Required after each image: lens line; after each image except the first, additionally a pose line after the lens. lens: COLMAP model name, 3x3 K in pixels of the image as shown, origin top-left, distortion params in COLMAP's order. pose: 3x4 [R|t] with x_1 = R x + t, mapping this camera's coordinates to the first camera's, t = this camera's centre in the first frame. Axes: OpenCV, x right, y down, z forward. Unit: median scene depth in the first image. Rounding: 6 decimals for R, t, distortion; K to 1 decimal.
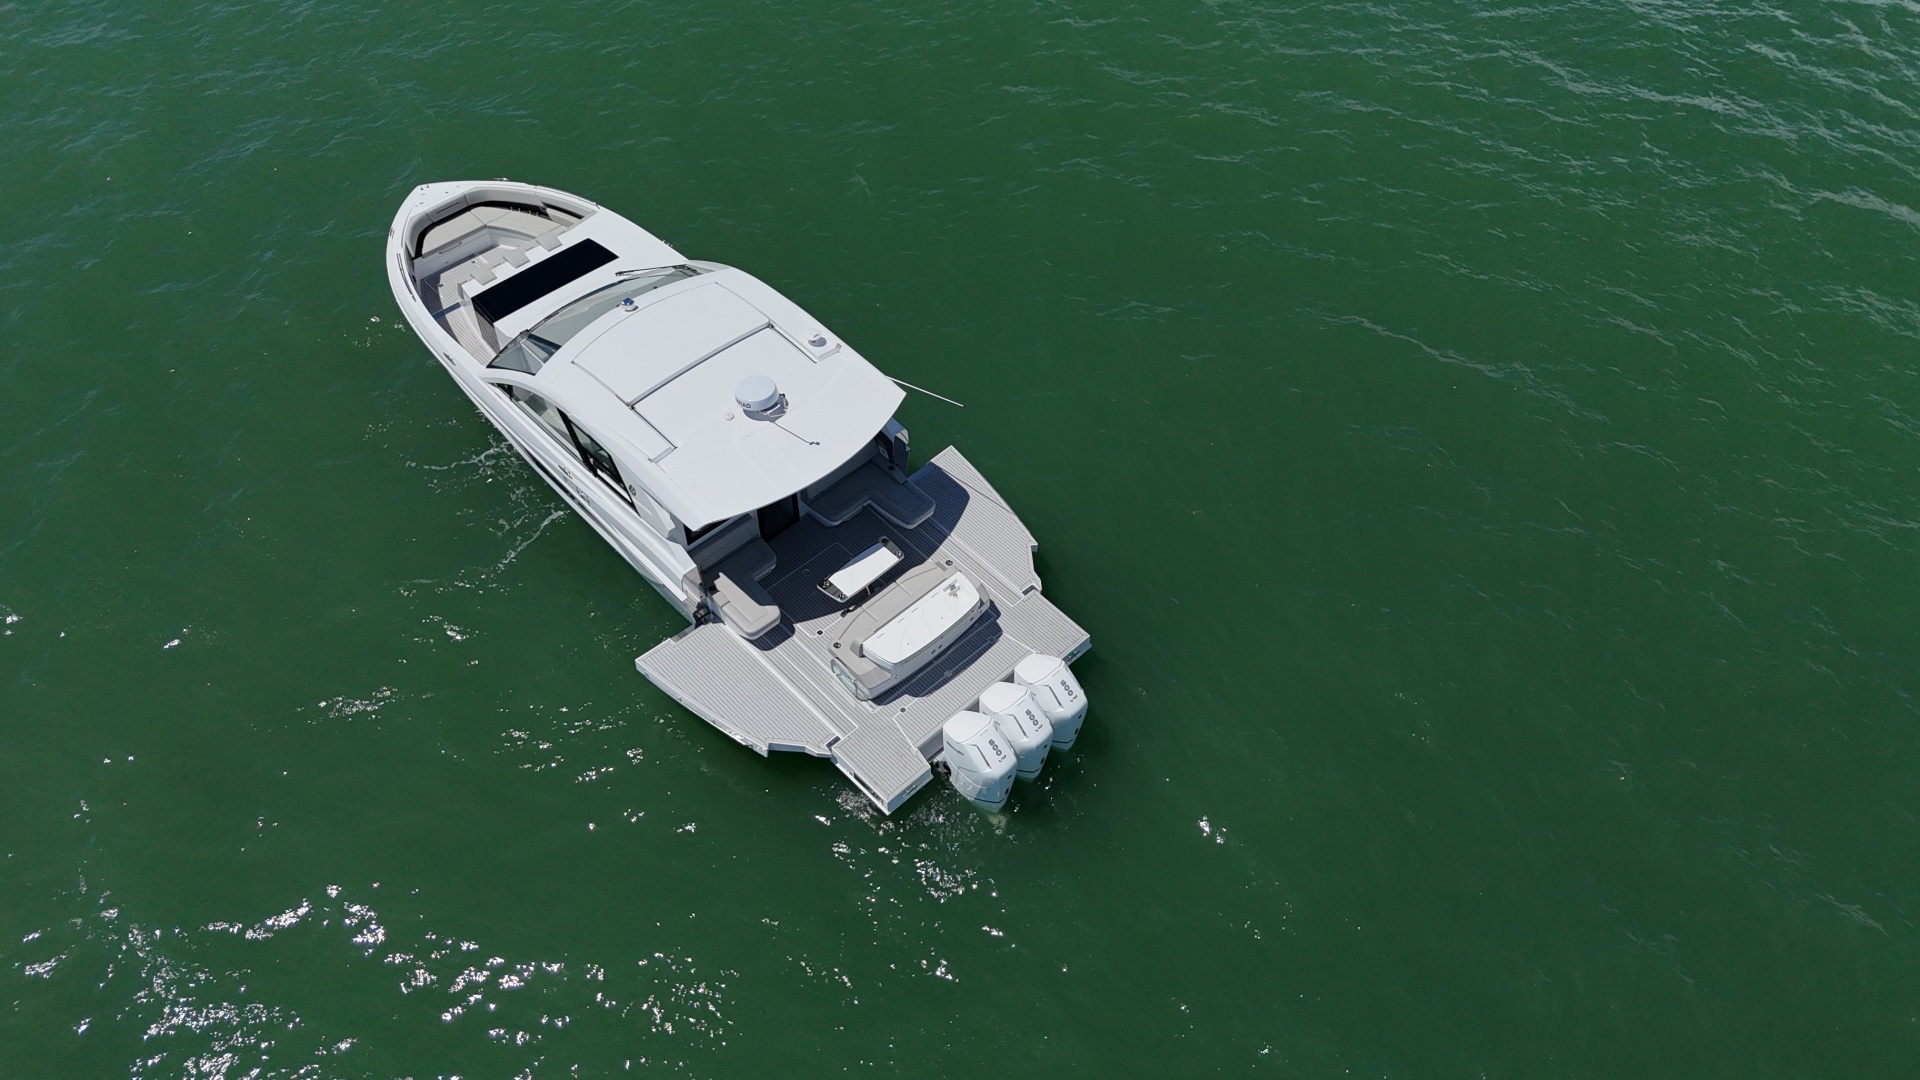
lens RADIAL K [[1385.4, 0, 960.0], [0, 1385.4, 540.0], [0, 0, 1]] dist [0.100655, -0.002558]
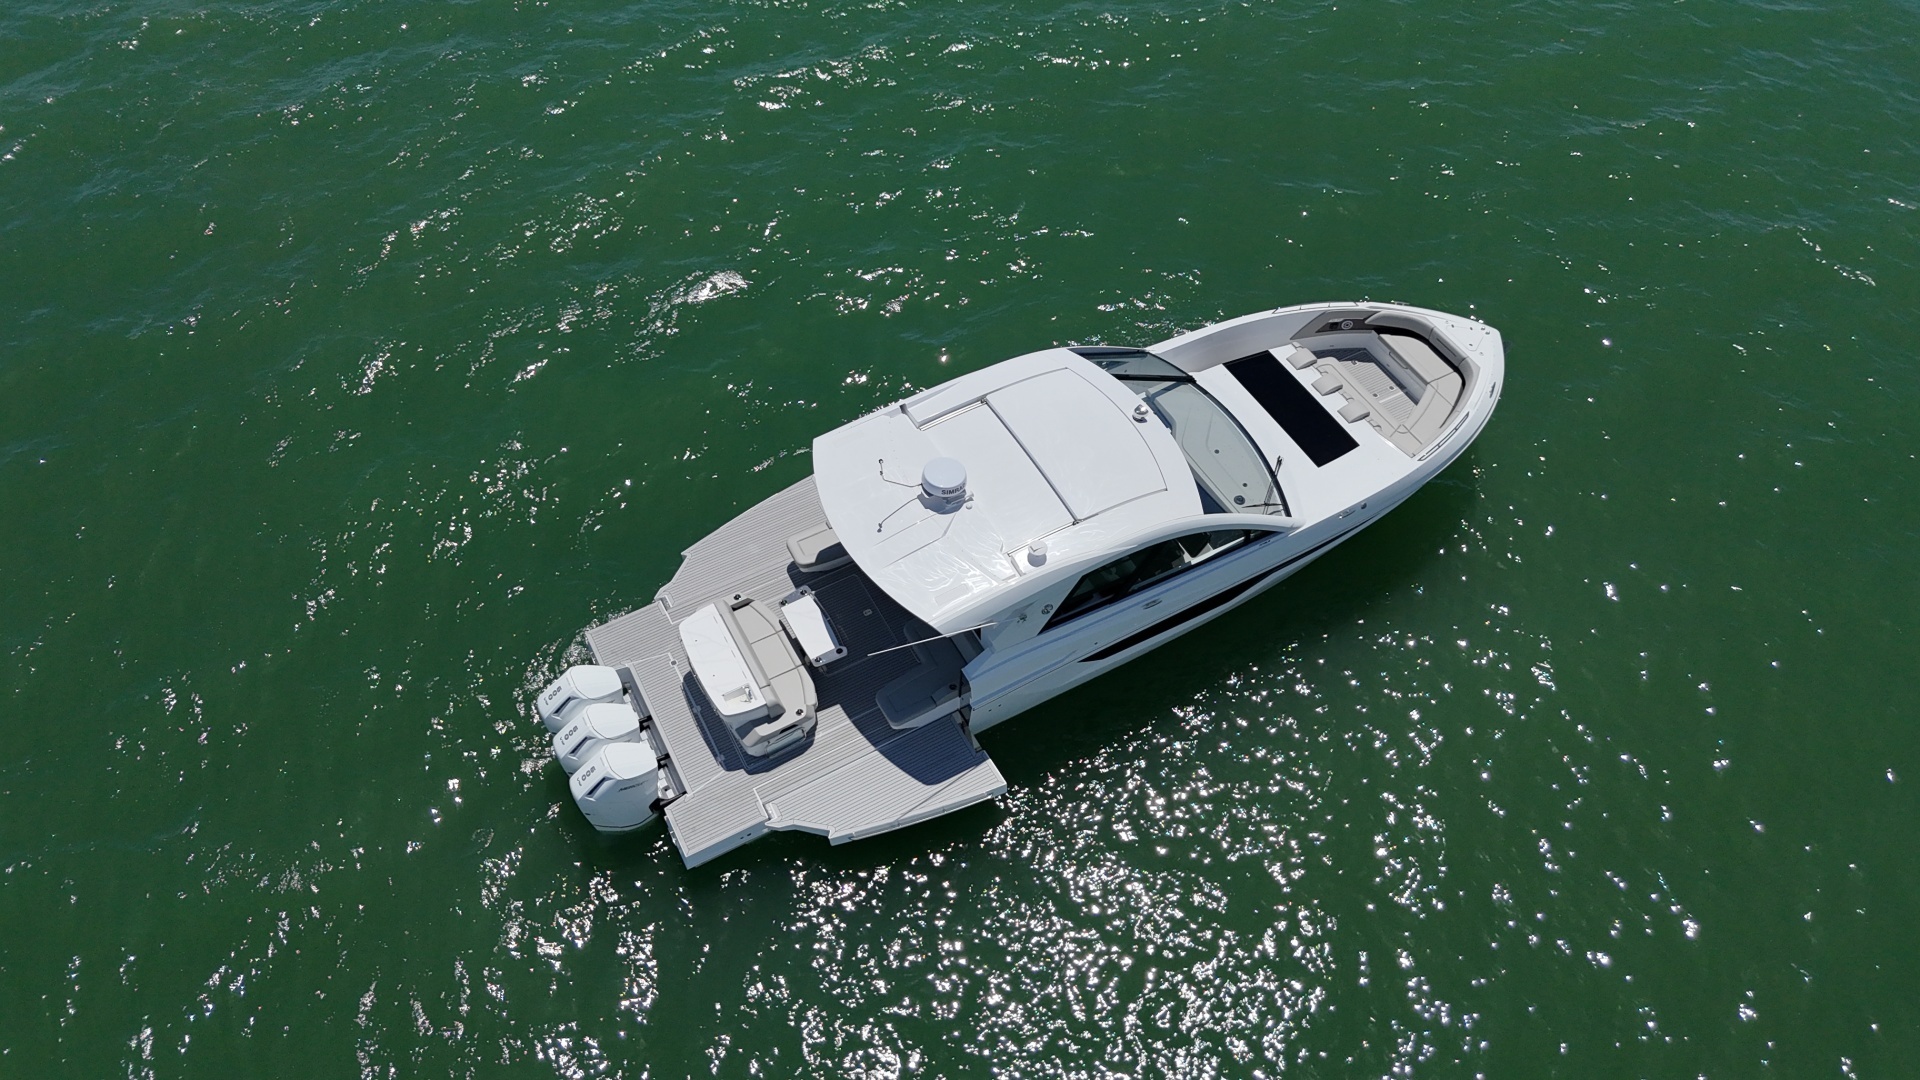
lens RADIAL K [[1385.4, 0, 960.0], [0, 1385.4, 540.0], [0, 0, 1]] dist [0.100655, -0.002558]
pose [[-0.264259, 0.761672, -0.591627, 0.407967], [-0.738061, 0.235168, 0.632426, -0.648357], [0.620833, 0.603781, 0.500015, 0.516571]]
